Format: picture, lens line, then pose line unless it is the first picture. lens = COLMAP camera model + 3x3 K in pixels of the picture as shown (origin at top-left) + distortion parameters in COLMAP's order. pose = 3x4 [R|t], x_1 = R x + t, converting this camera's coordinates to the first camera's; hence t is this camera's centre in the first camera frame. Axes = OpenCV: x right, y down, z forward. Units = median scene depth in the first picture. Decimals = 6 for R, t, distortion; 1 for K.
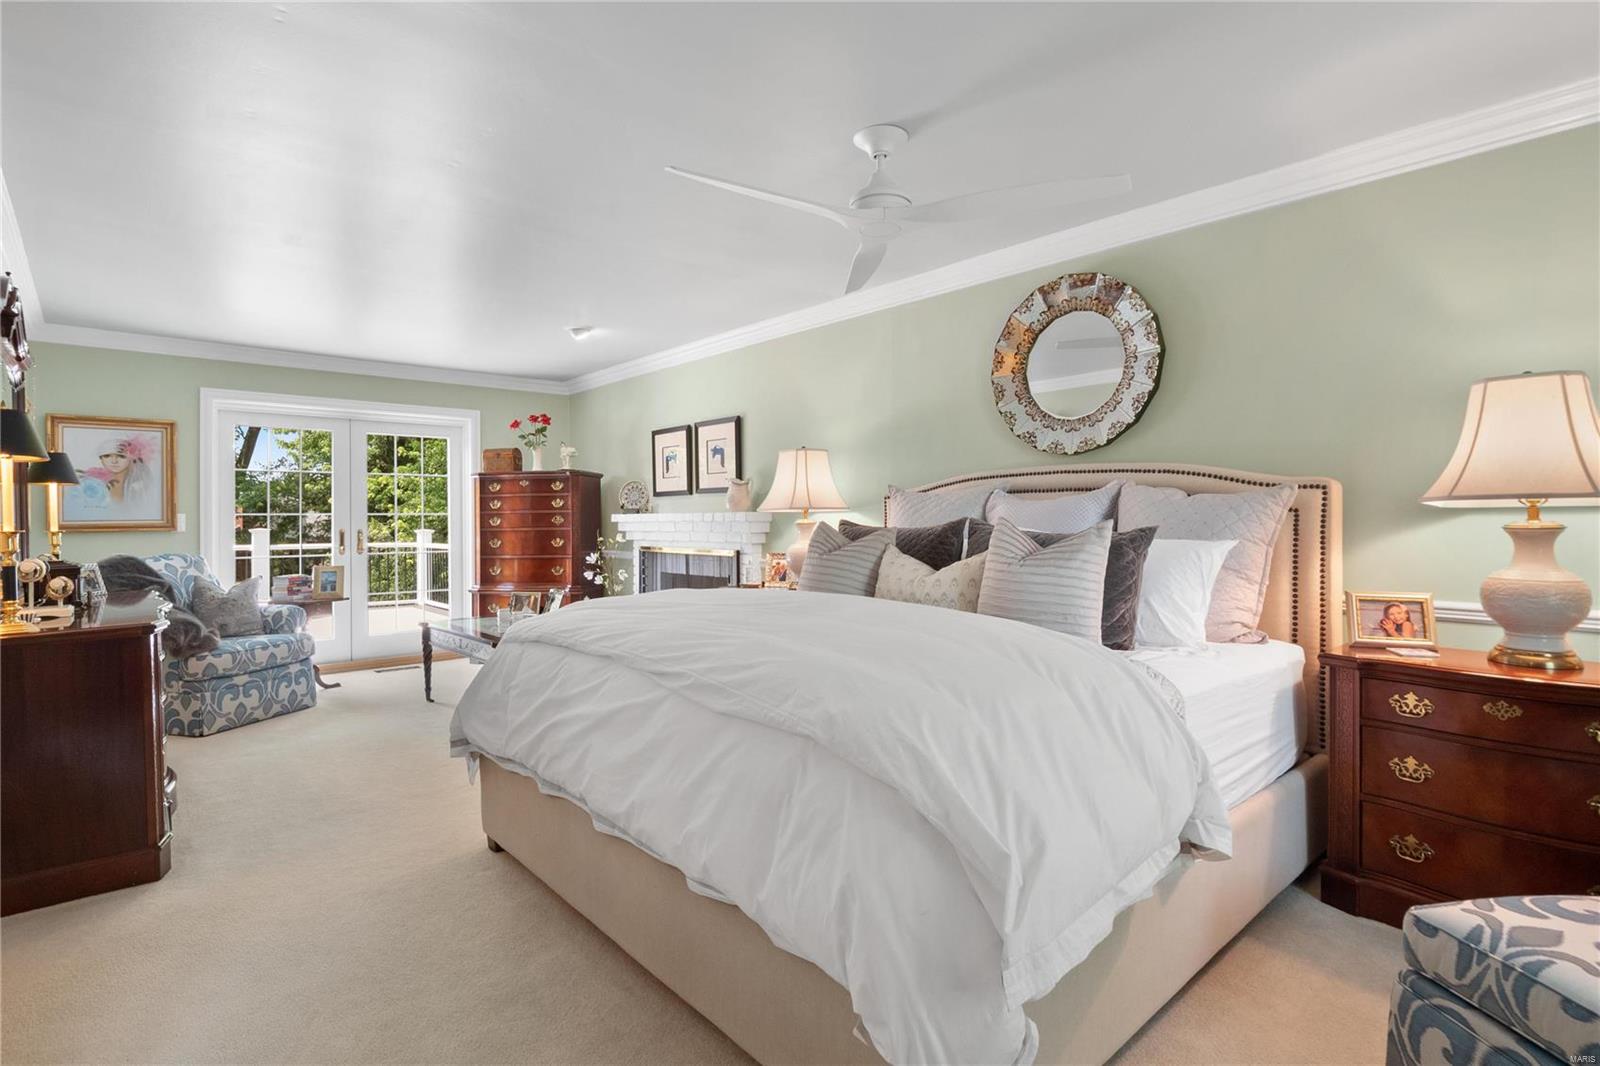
lens RADIAL K [[771.1, 0, 796.0], [0, 771.1, 517.6], [0, 0, 1]] dist [-0.007494, -0.001716]
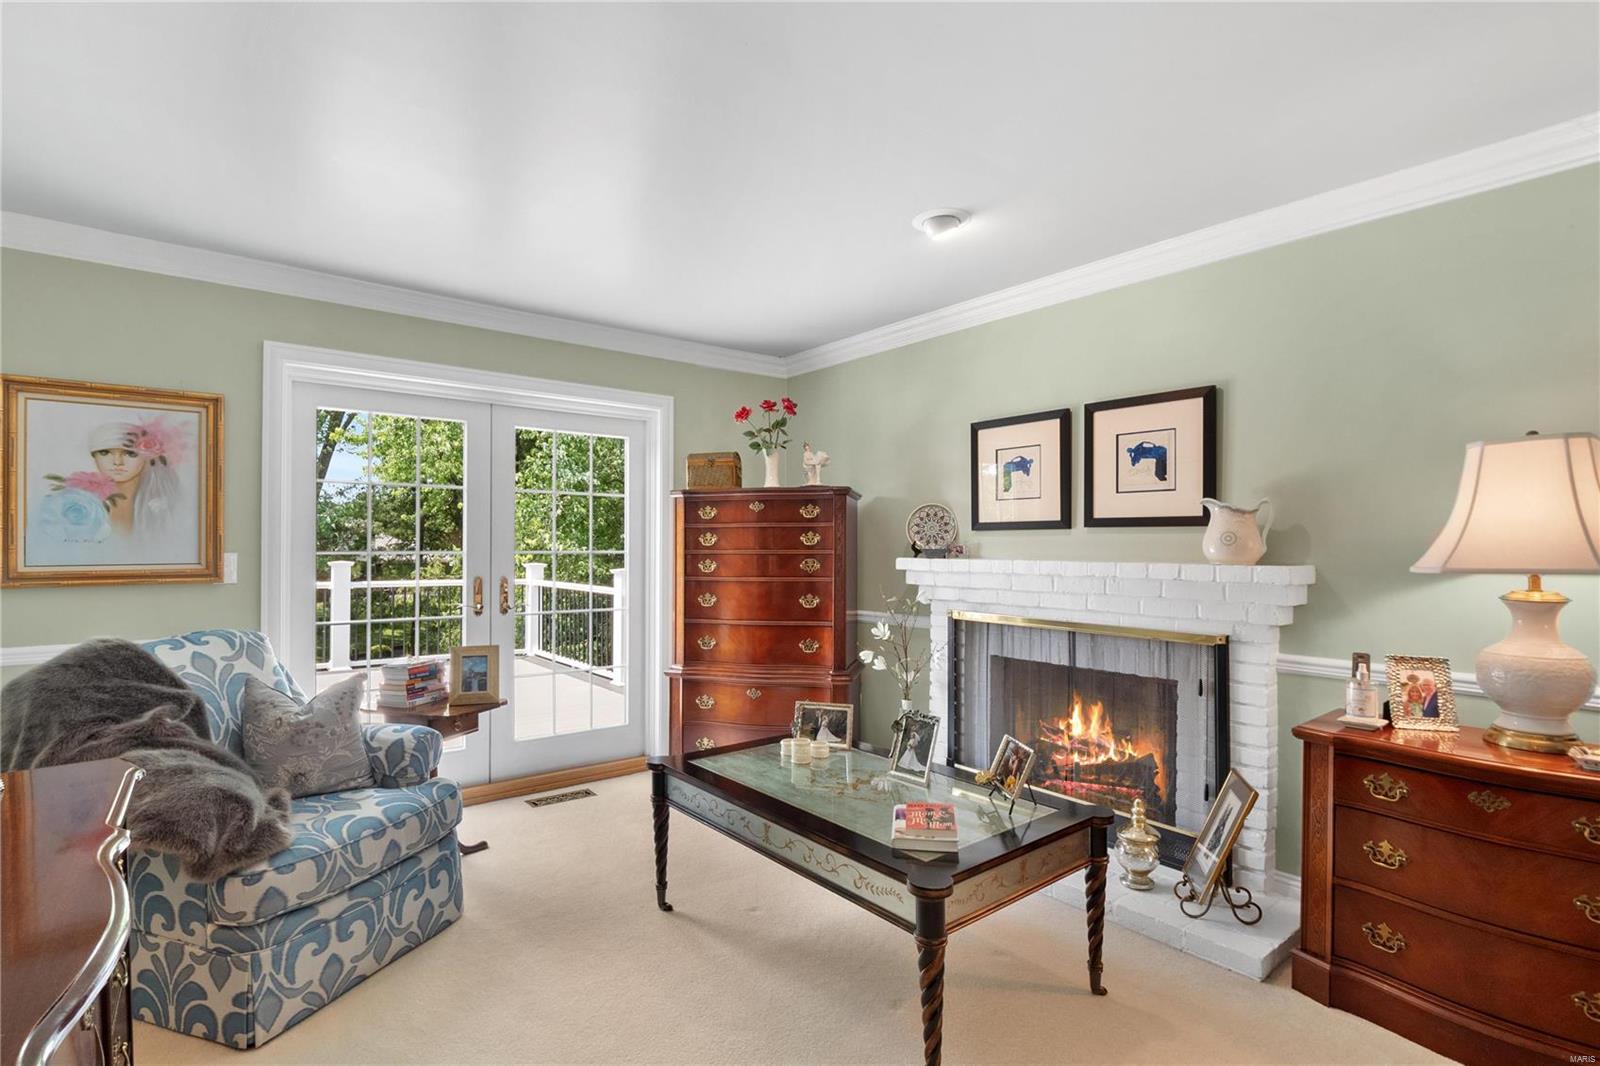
lens RADIAL K [[771.1, 0, 804.5], [0, 771.1, 544.7], [0, 0, 1]] dist [-0.007494, -0.001716]
pose [[0.998381, 0.011607, -0.055693, -0.329353], [-0.011559, 0.999932, 0.001188, -0.017105], [0.055703, -0.000542, 0.998447, 0.437119]]
